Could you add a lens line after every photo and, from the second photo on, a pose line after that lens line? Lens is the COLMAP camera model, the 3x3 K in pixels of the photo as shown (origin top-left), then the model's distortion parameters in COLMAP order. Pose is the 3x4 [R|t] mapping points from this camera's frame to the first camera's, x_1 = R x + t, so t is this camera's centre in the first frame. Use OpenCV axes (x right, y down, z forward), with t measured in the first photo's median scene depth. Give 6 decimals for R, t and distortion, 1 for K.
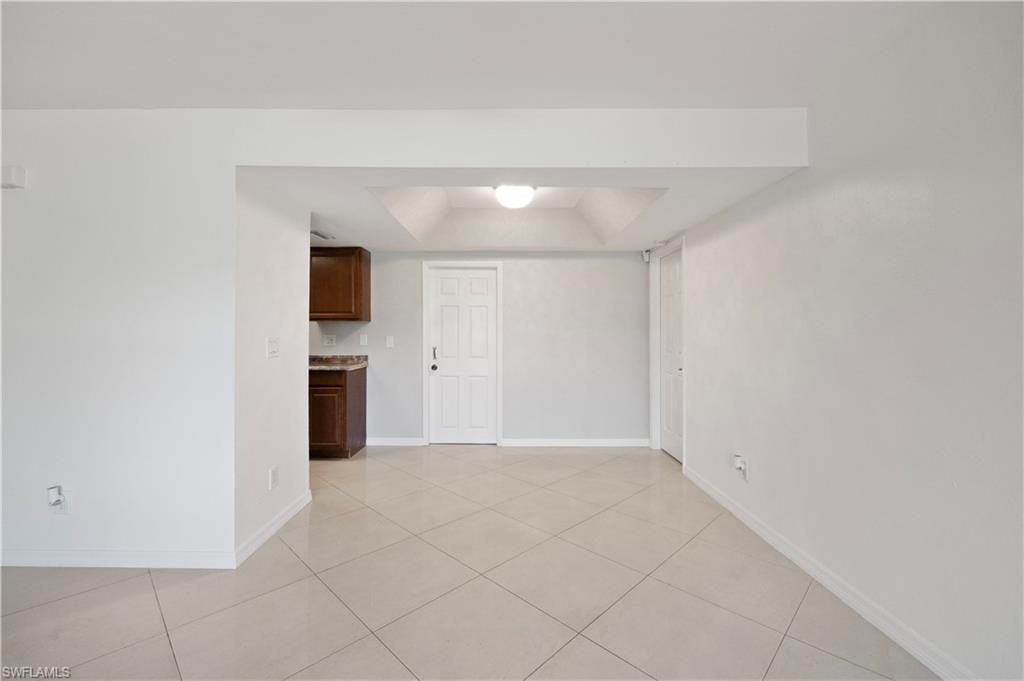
lens RADIAL K [[426.9, 0, 511.0], [0, 426.9, 329.4], [0, 0, 1]] dist [-0.004974, 0.000020]
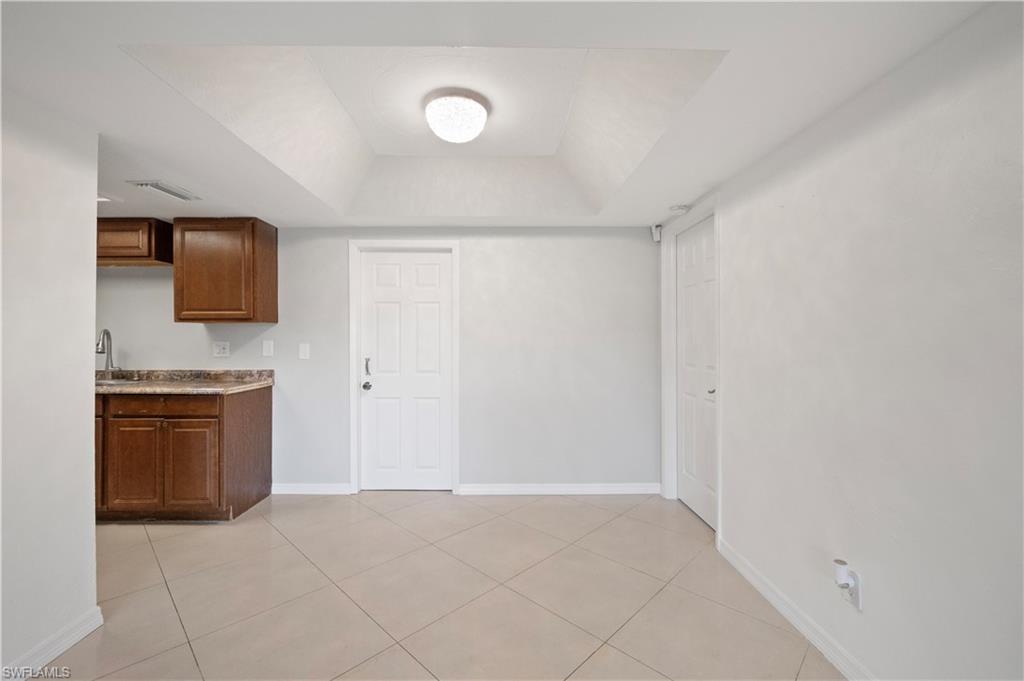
lens RADIAL K [[429.5, 0, 506.4], [0, 429.5, 334.0], [0, 0, 1]] dist [-0.001652, 0.000011]
pose [[0.999996, -0.001474, 0.002610, 0.059268], [0.001472, 0.999999, 0.000774, -0.000127], [-0.002611, -0.000770, 0.999996, 0.270511]]
